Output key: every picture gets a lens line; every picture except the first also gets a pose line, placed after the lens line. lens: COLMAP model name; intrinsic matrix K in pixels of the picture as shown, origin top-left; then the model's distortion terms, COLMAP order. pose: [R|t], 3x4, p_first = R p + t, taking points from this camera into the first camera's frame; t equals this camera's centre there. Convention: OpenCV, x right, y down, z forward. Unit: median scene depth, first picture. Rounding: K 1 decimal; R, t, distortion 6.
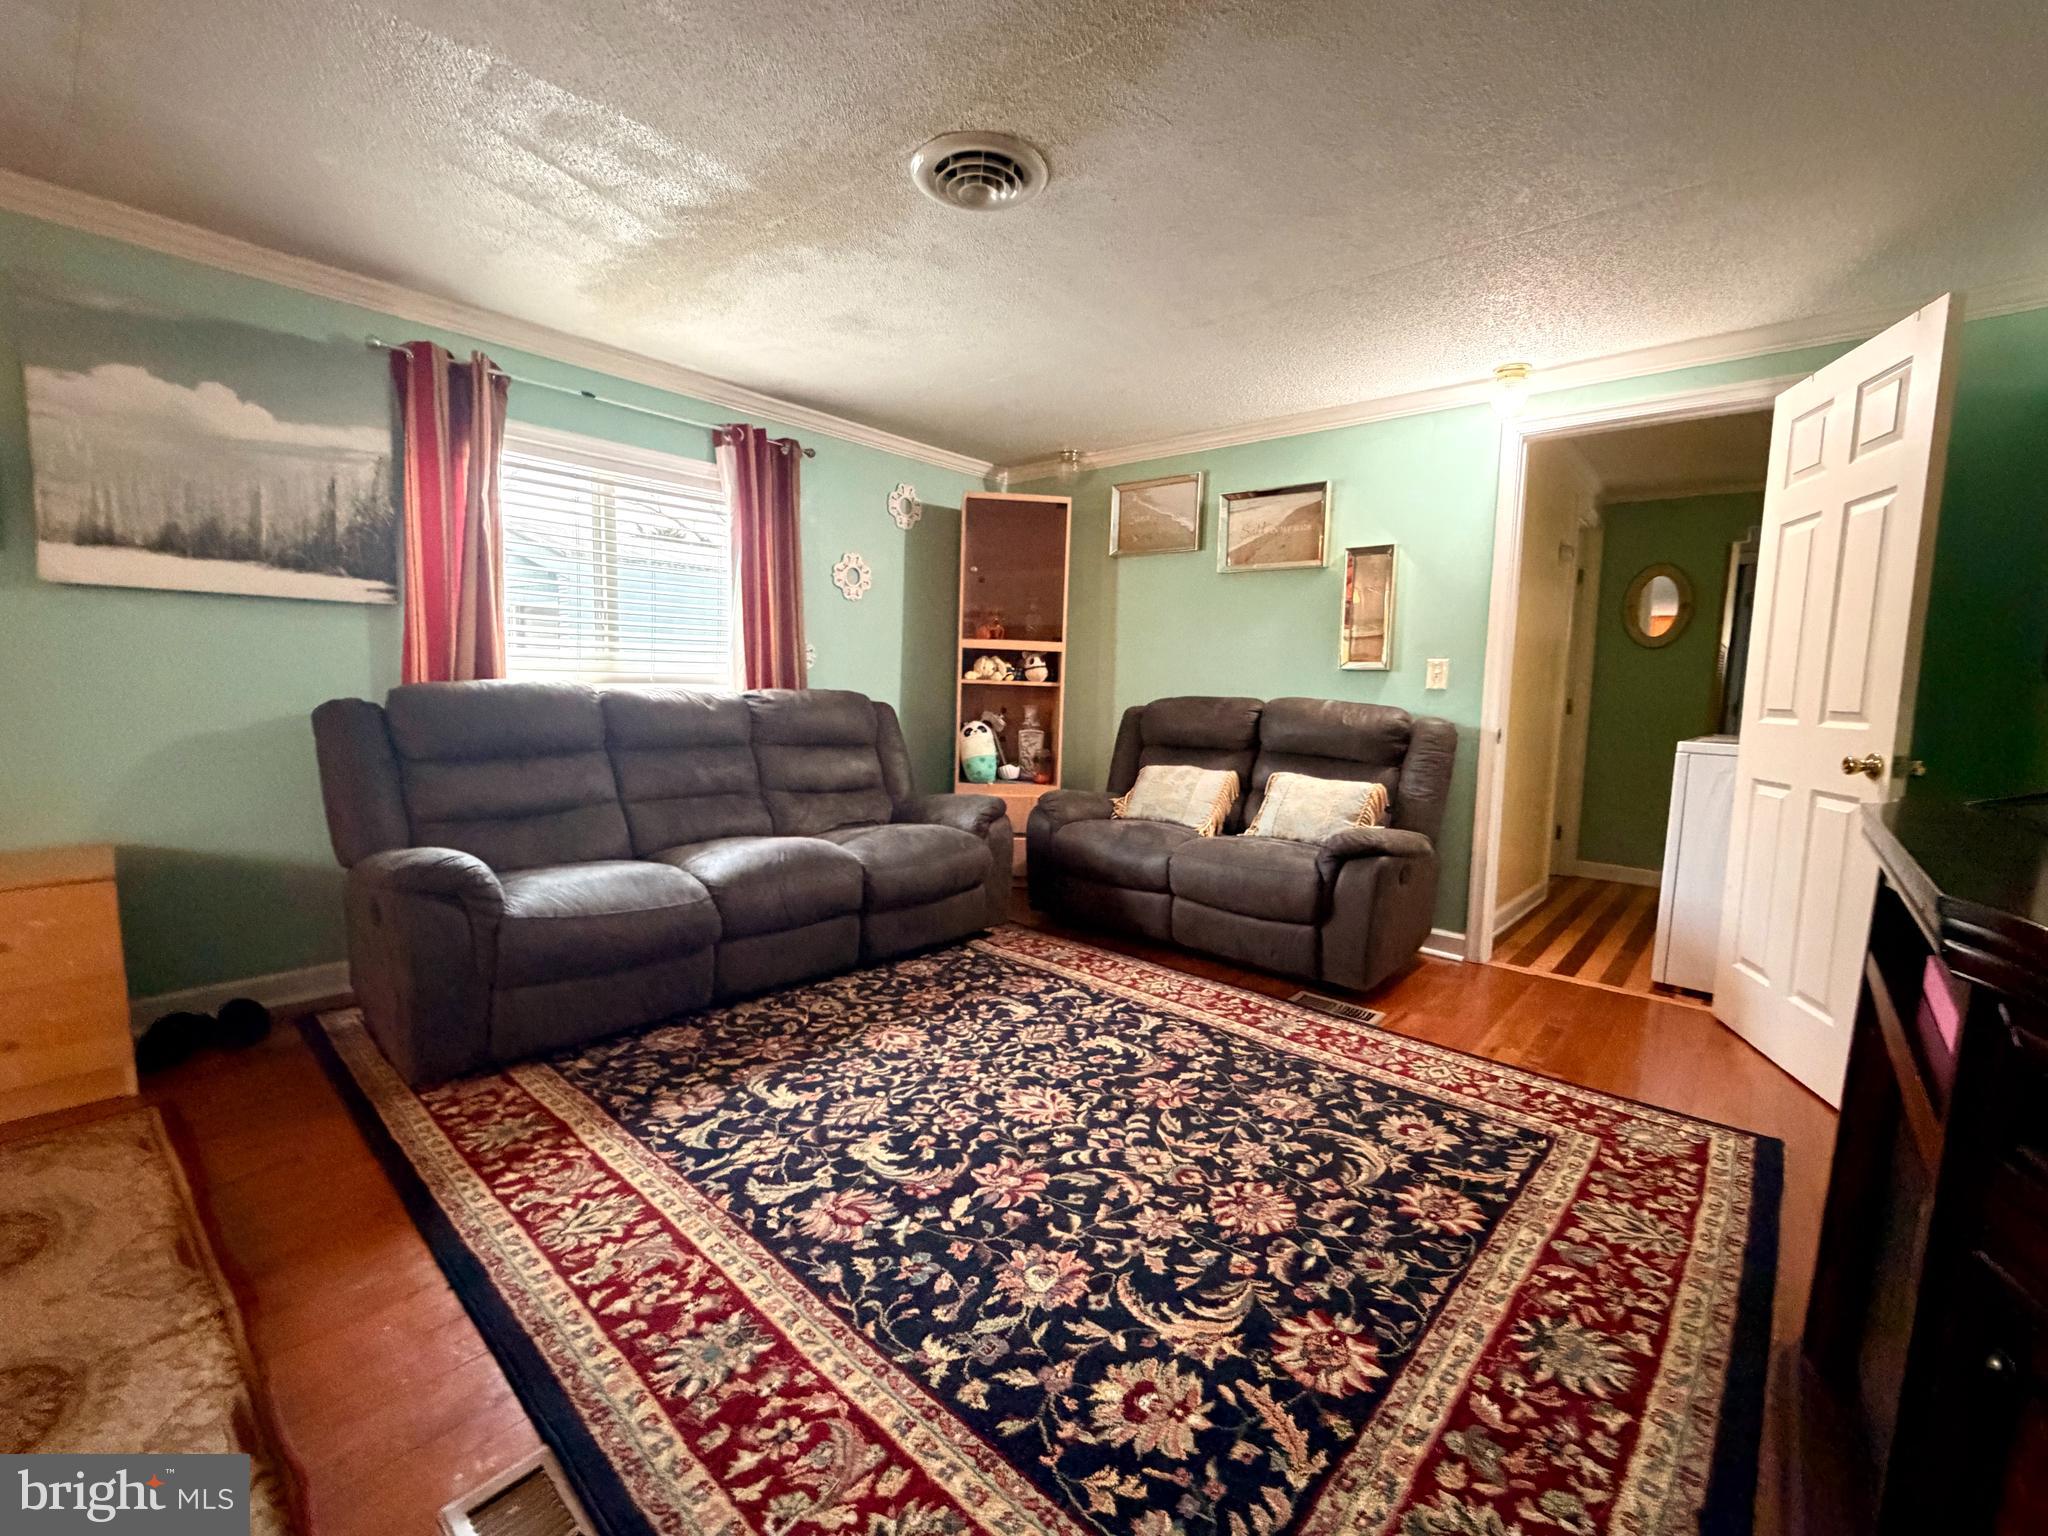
lens RADIAL K [[867.3, 0, 1024.0], [0, 867.3, 768.0], [0, 0, 1]] dist [0.000475, -0.000267]
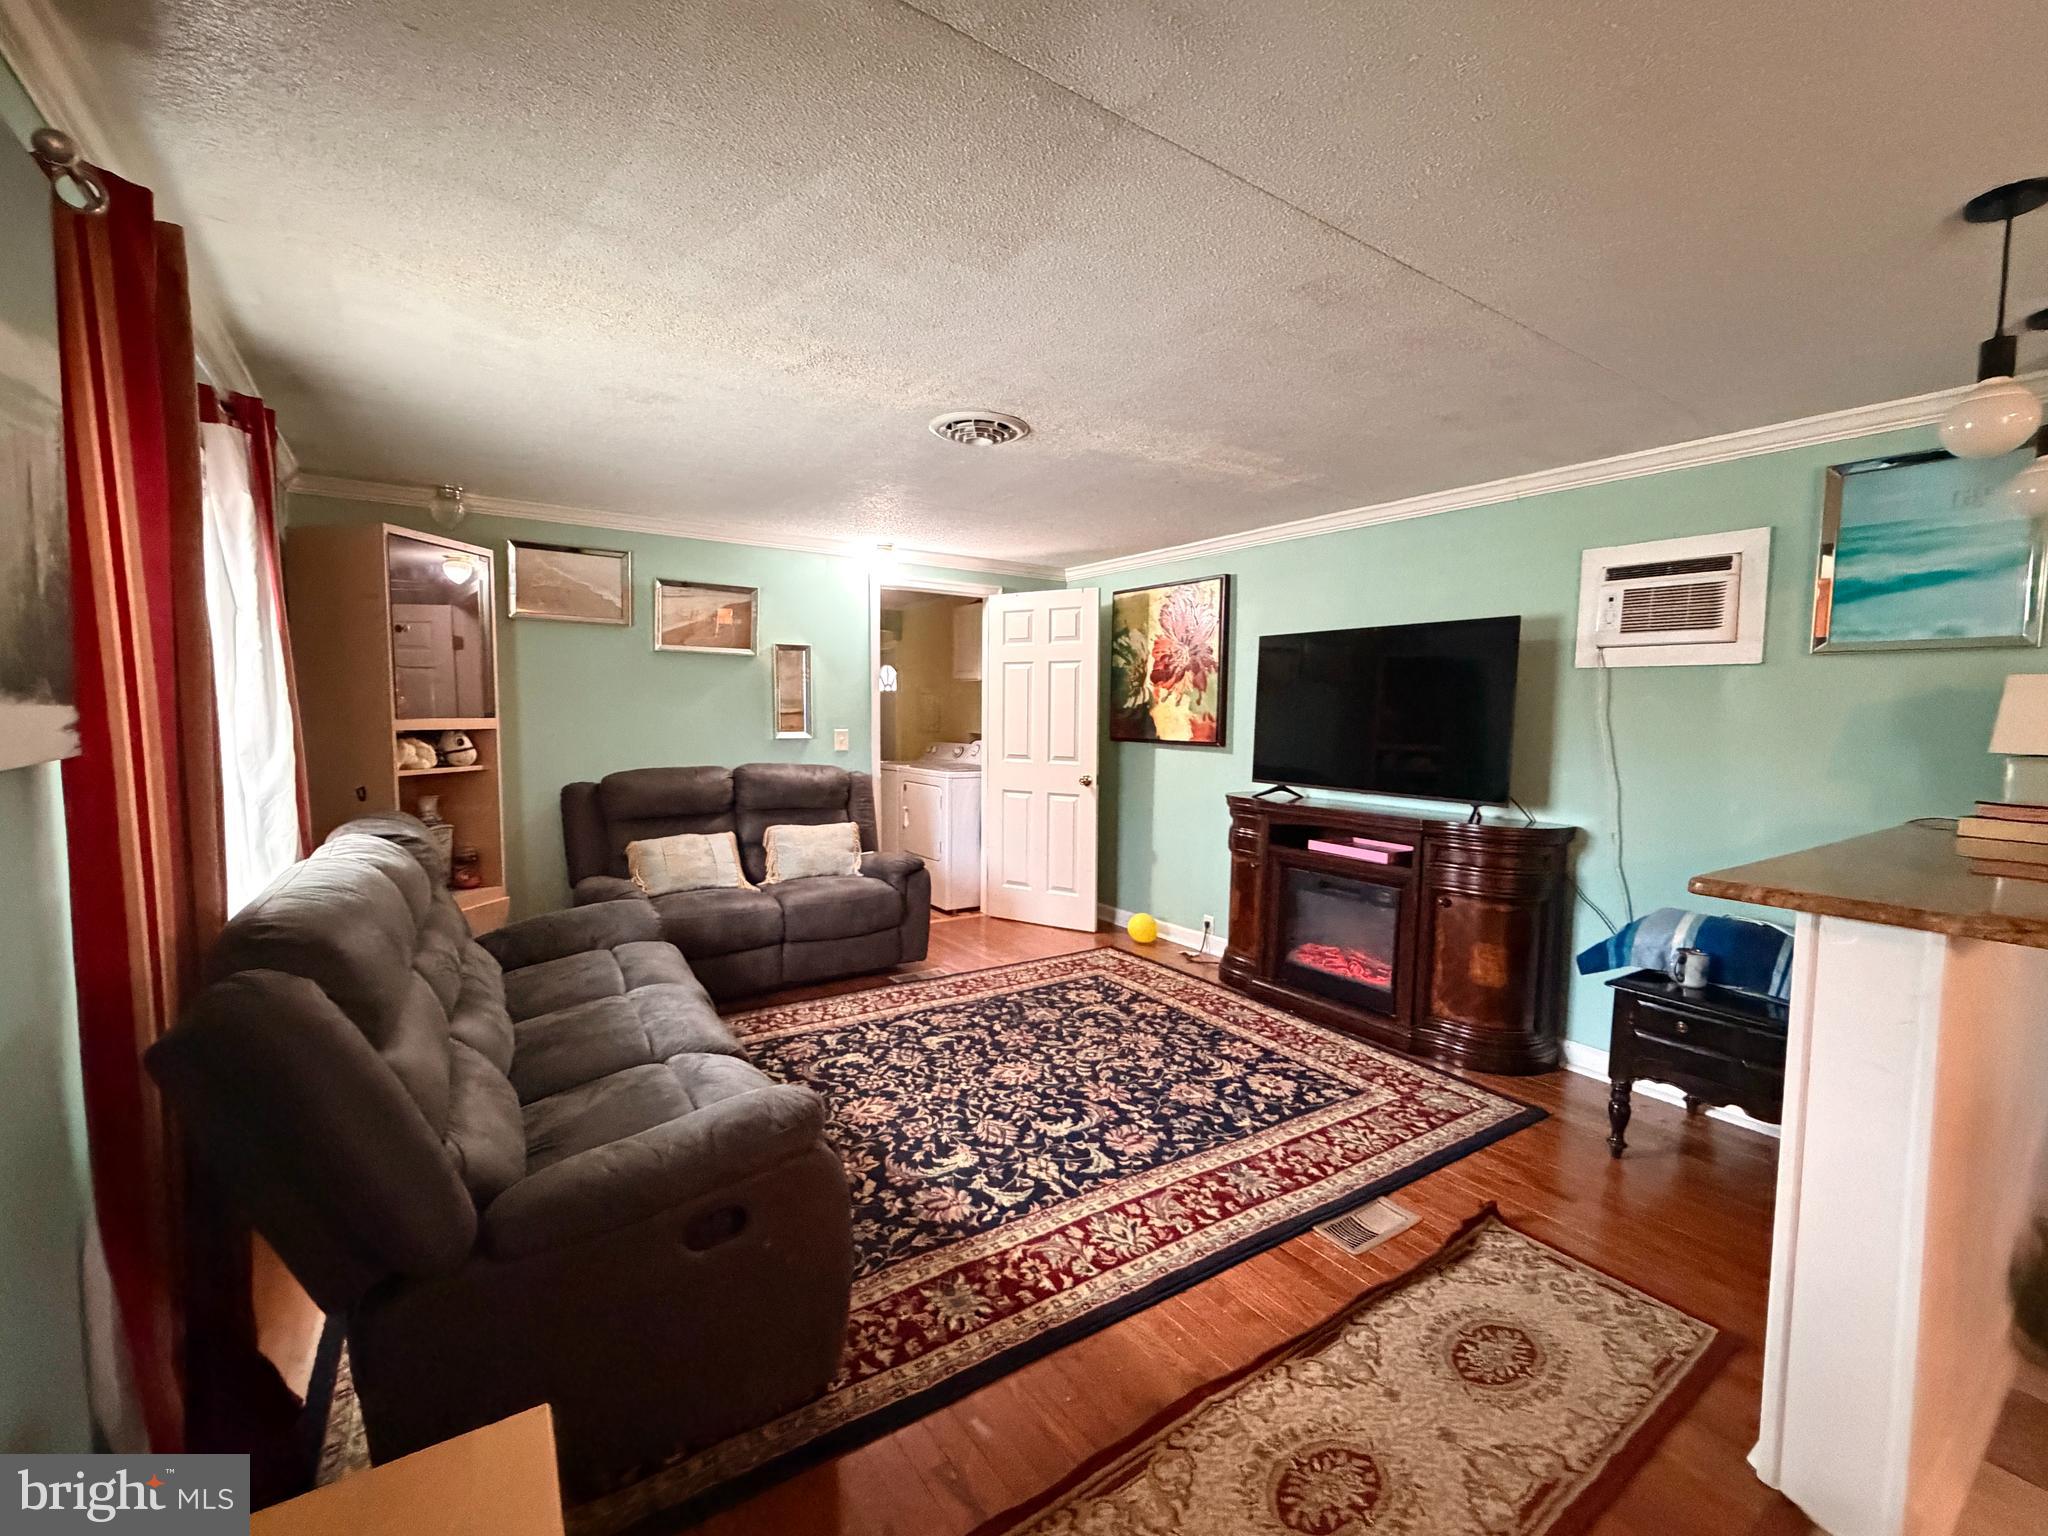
lens RADIAL K [[867.3, 0, 1024.0], [0, 867.3, 768.0], [0, 0, 1]] dist [0.000475, -0.000267]
pose [[0.251497, -0.092679, 0.963411, -1.409102], [0.092546, 0.993147, 0.071380, -0.234961], [-0.963423, 0.071208, 0.258351, 0.605326]]
